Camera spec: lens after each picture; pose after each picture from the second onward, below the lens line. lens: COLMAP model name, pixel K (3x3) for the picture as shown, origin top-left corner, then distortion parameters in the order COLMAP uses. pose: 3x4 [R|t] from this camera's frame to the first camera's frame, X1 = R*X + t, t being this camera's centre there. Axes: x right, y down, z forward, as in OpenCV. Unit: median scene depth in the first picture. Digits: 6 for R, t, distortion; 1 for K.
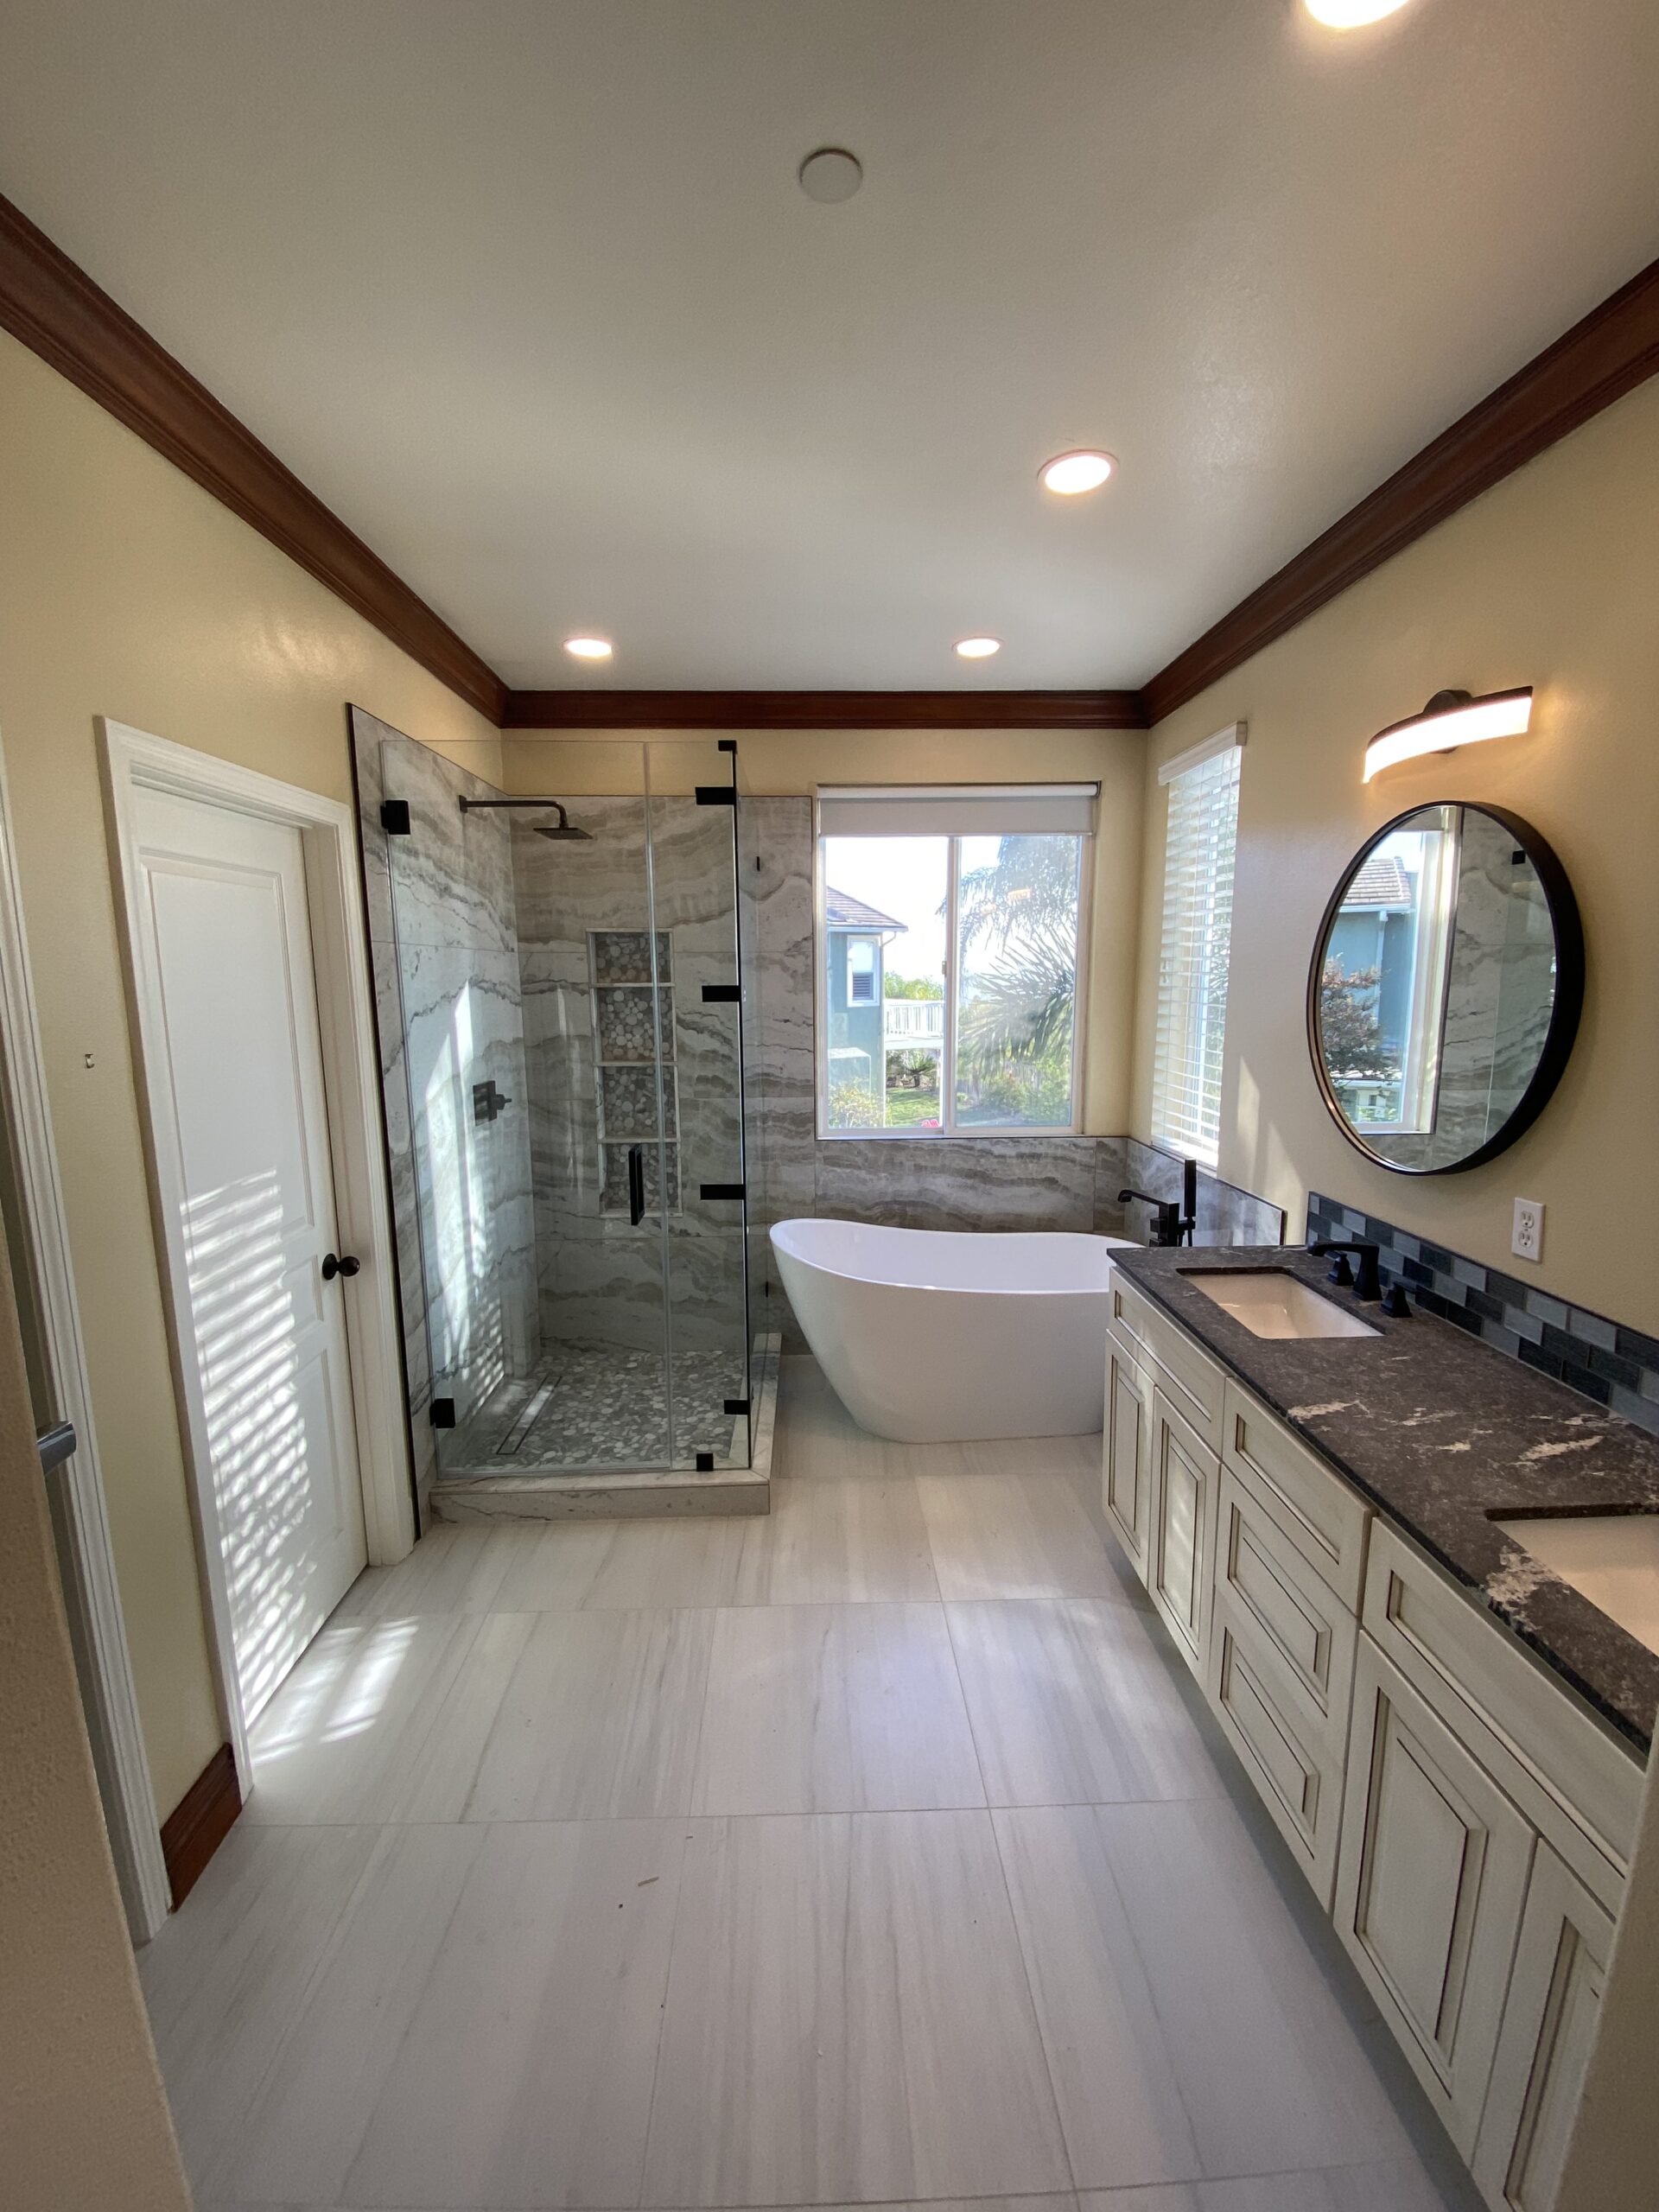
lens RADIAL K [[887.3, 0, 828.0], [0, 887.3, 1108.3], [0, 0, 1]] dist [0.015278, -0.009893]
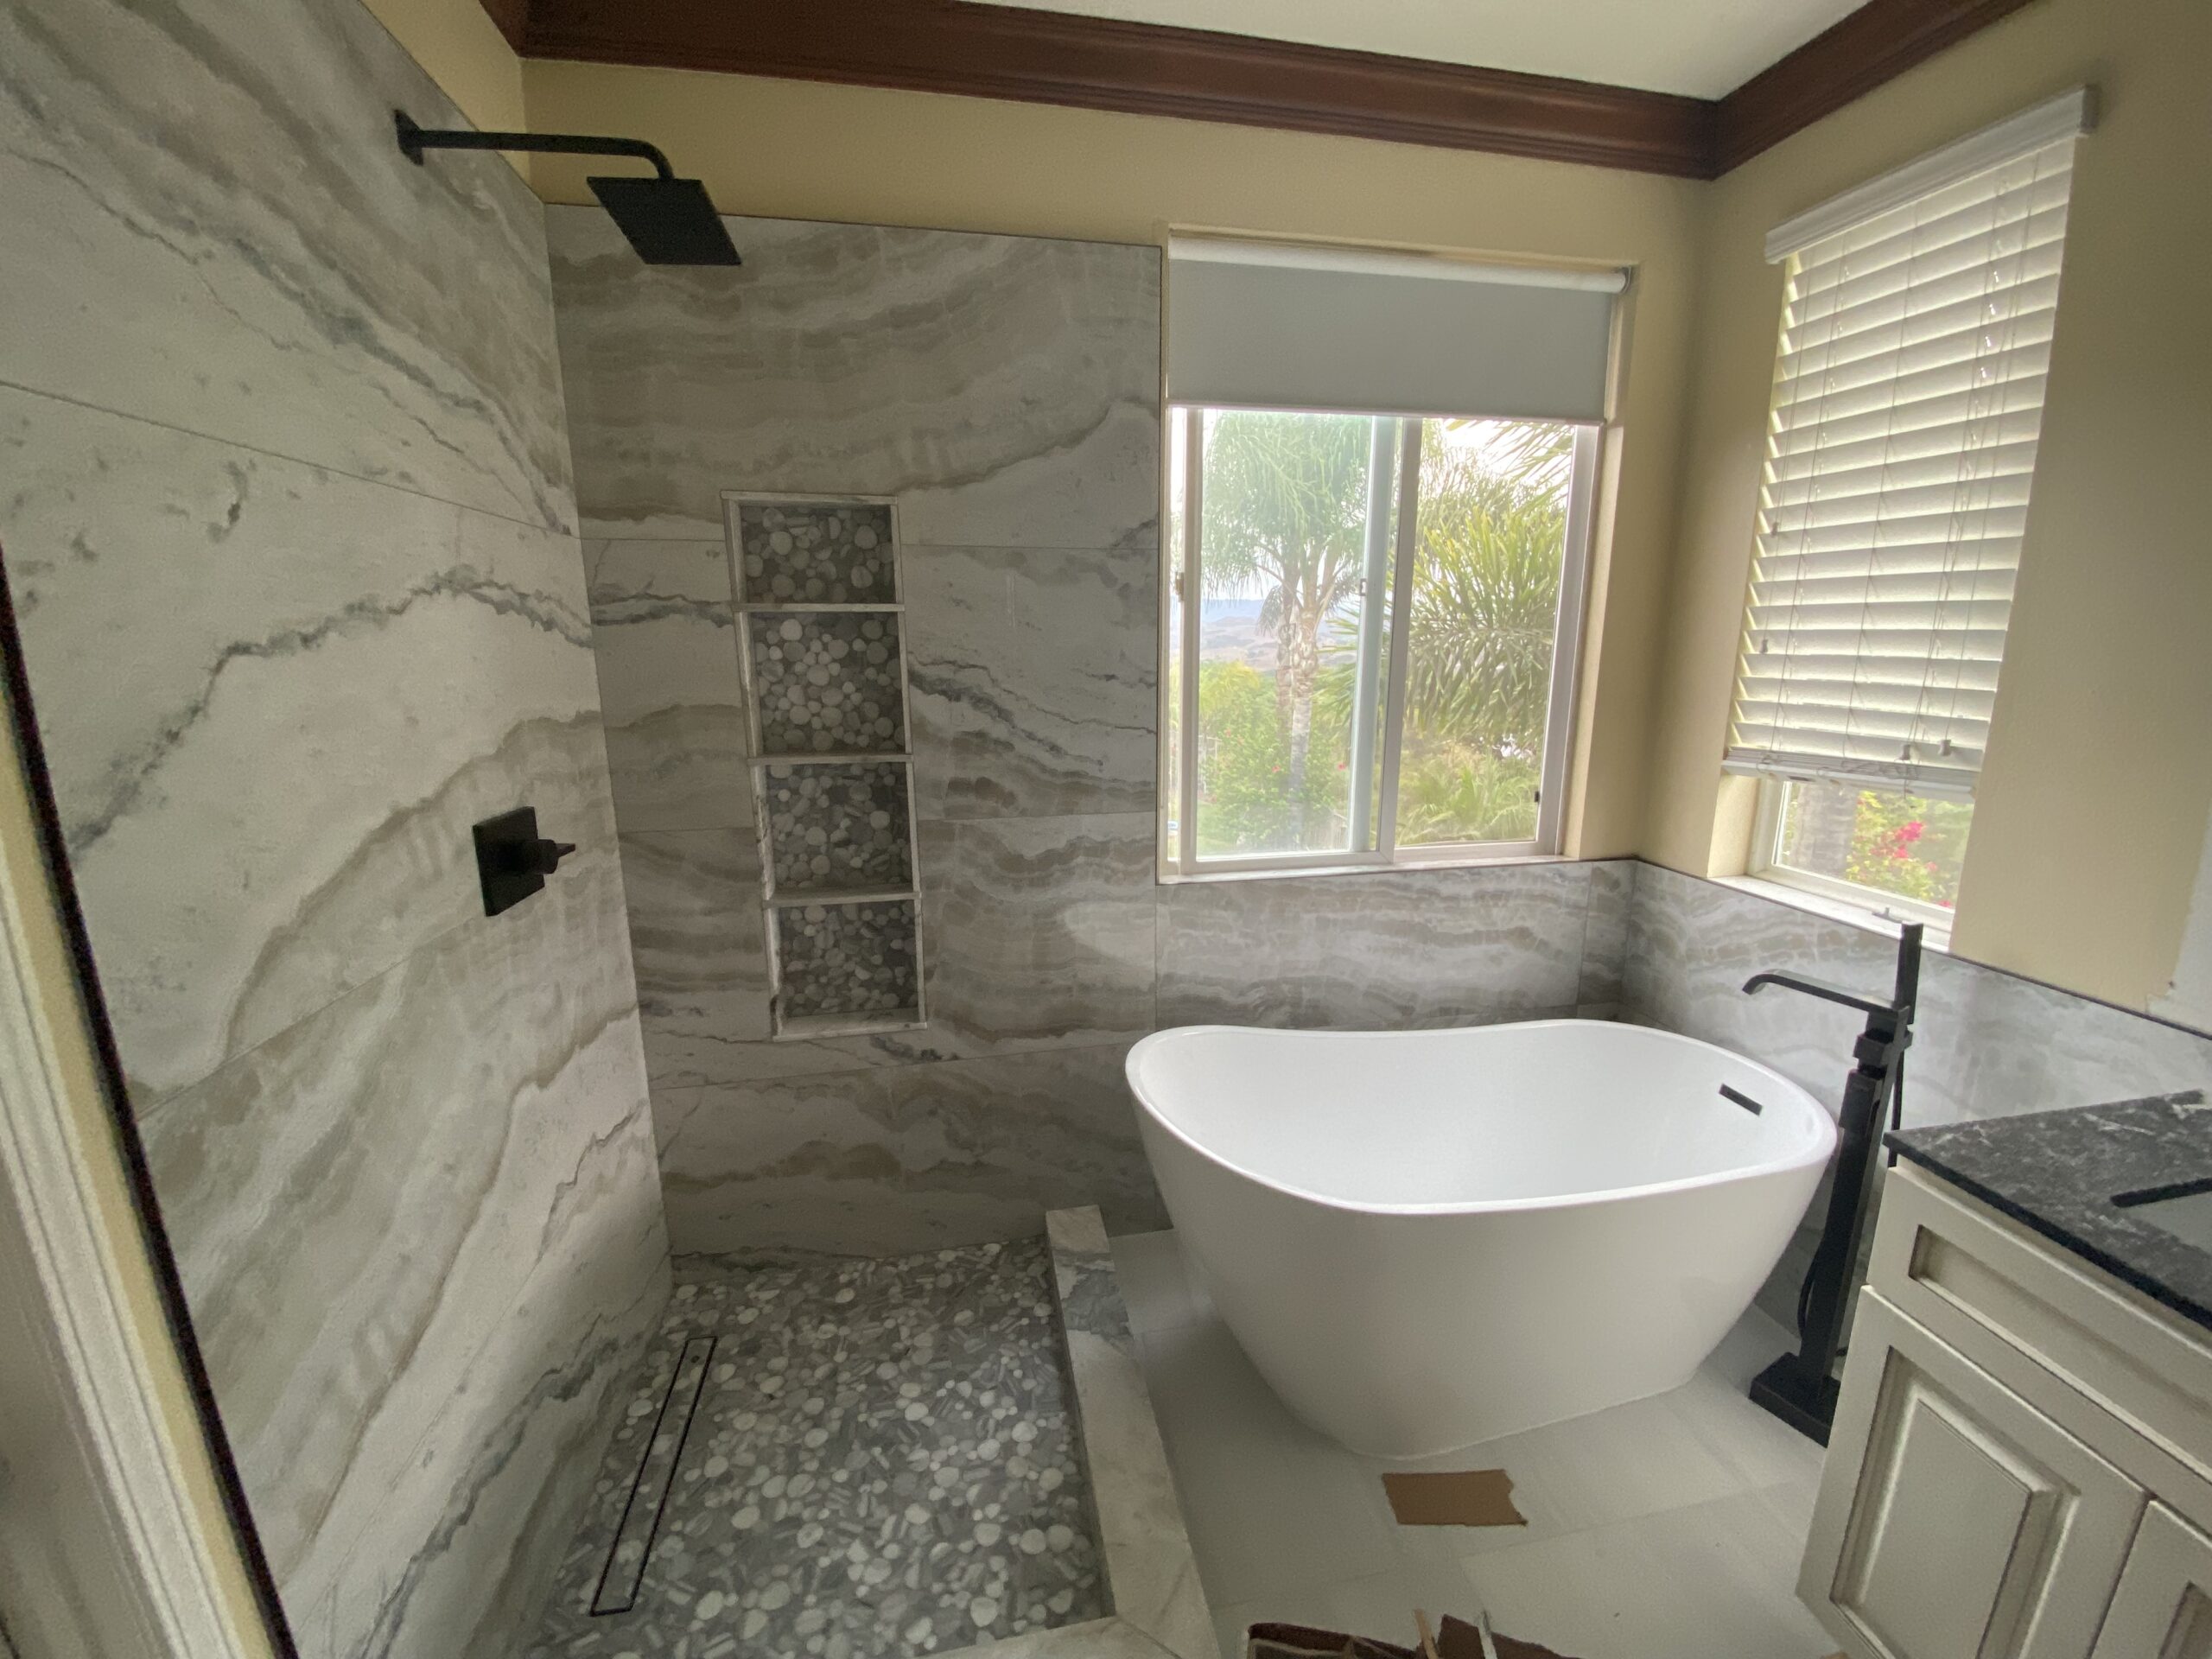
lens RADIAL K [[887.3, 0, 1104.5], [0, 887.3, 839.1], [0, 0, 1]] dist [0.015278, -0.009893]
pose [[0.987902, -0.032253, 0.151687, -0.151145], [0.022152, 0.997452, 0.067818, -0.038103], [-0.153488, -0.063637, 0.986099, 0.487605]]
